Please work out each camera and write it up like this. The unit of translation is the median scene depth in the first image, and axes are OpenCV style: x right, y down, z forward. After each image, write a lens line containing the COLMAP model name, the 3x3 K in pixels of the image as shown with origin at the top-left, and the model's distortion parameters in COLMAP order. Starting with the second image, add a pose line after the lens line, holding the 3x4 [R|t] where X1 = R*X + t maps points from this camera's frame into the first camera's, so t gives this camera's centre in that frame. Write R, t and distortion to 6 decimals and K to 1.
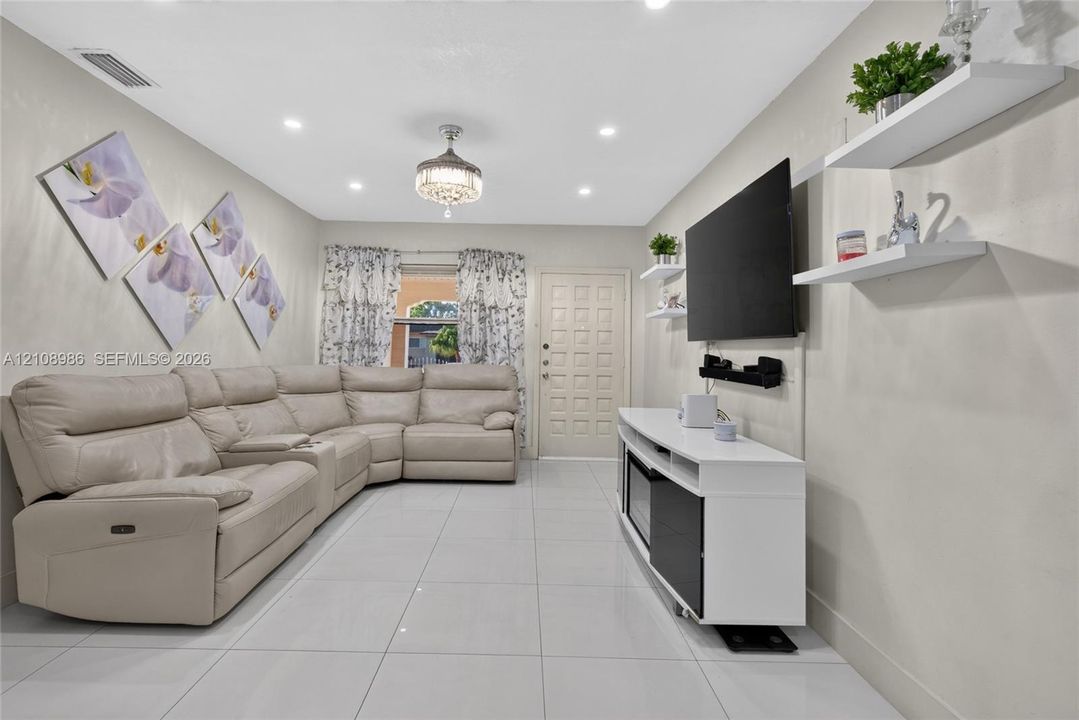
lens RADIAL K [[505.8, 0, 538.3], [0, 505.8, 322.8], [0, 0, 1]] dist [-0.001194, 0.000131]
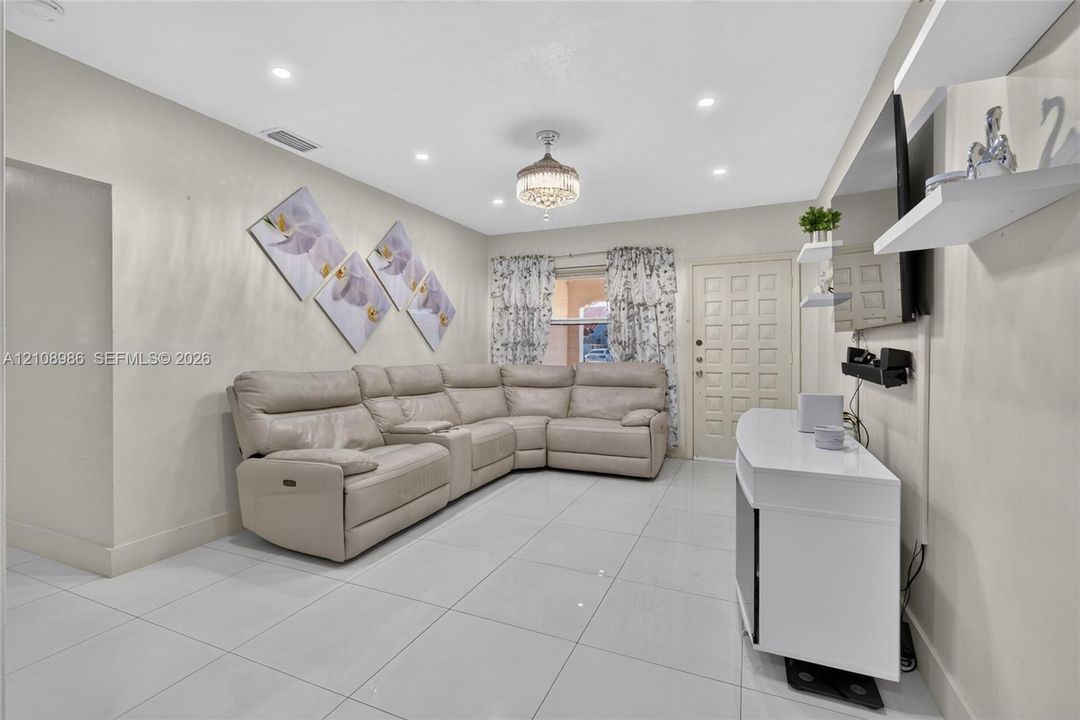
lens RADIAL K [[494.4, 0, 539.8], [0, 494.4, 347.3], [0, 0, 1]] dist [-0.000344, 0.000710]
pose [[0.909422, -0.020443, -0.415372, 0.167555], [0.040976, 0.998336, 0.040579, 0.007294], [0.413852, -0.053924, 0.908746, 0.039885]]
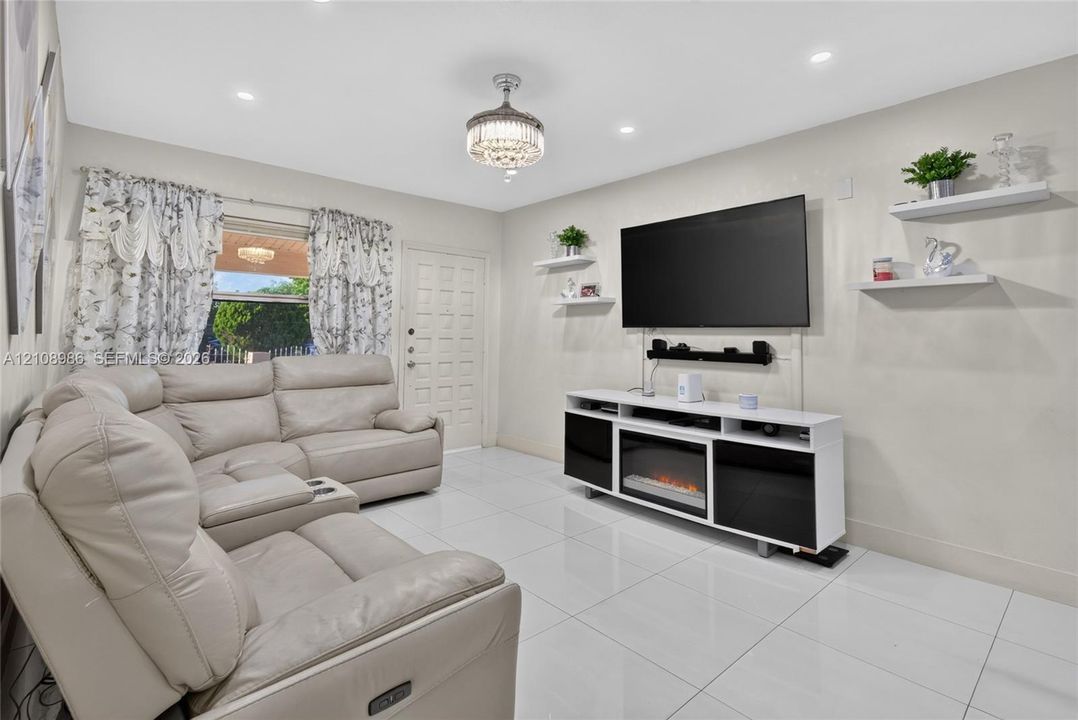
lens RADIAL K [[499.7, 0, 548.9], [0, 499.7, 298.2], [0, 0, 1]] dist [0.001209, 0.000162]
pose [[0.756431, 0.037577, 0.652993, -0.491646], [-0.029858, 0.999291, -0.022916, 0.001865], [-0.653392, -0.002163, 0.757017, 0.234758]]
